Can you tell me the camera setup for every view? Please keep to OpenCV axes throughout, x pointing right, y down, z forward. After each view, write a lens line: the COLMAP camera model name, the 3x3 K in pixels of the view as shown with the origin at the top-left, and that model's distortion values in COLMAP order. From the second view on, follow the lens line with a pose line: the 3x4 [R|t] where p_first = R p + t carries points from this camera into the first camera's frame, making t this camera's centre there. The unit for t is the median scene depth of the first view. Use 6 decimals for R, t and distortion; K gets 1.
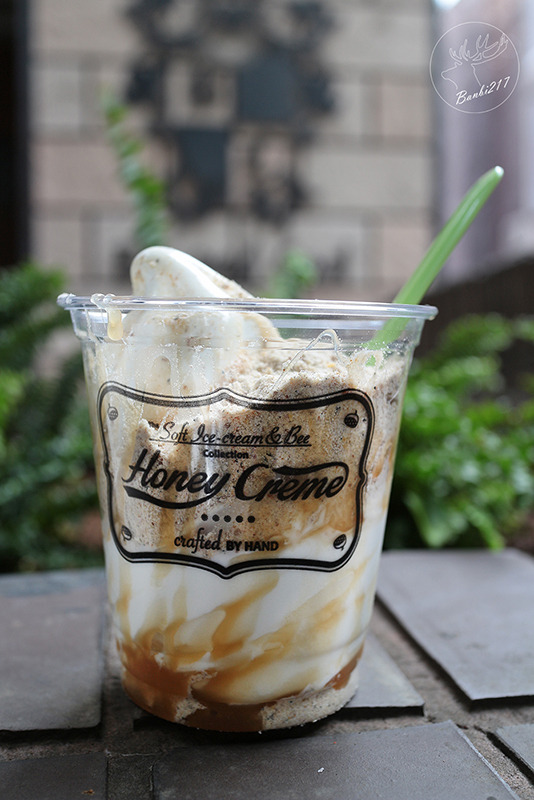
lens RADIAL K [[818.3, 0, 267.0], [0, 818.3, 400.0], [0, 0, 1]] dist [0.002720, -0.004839]
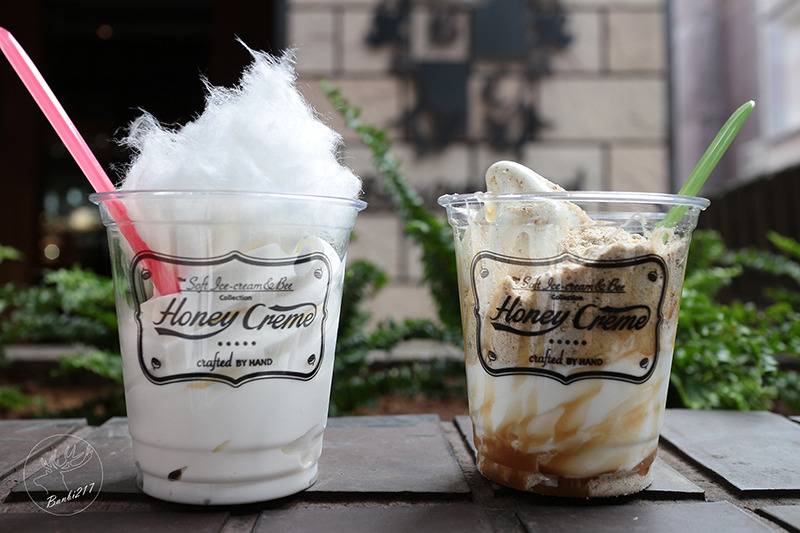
lens RADIAL K [[818.3, 0, 385.8], [0, 818.3, 276.6], [0, 0, 1]] dist [0.002720, -0.004839]
pose [[0.991782, -0.002530, -0.127917, -0.178148], [-0.005693, 0.997942, -0.063874, 0.119336], [0.127815, 0.064077, 0.989726, -0.487844]]
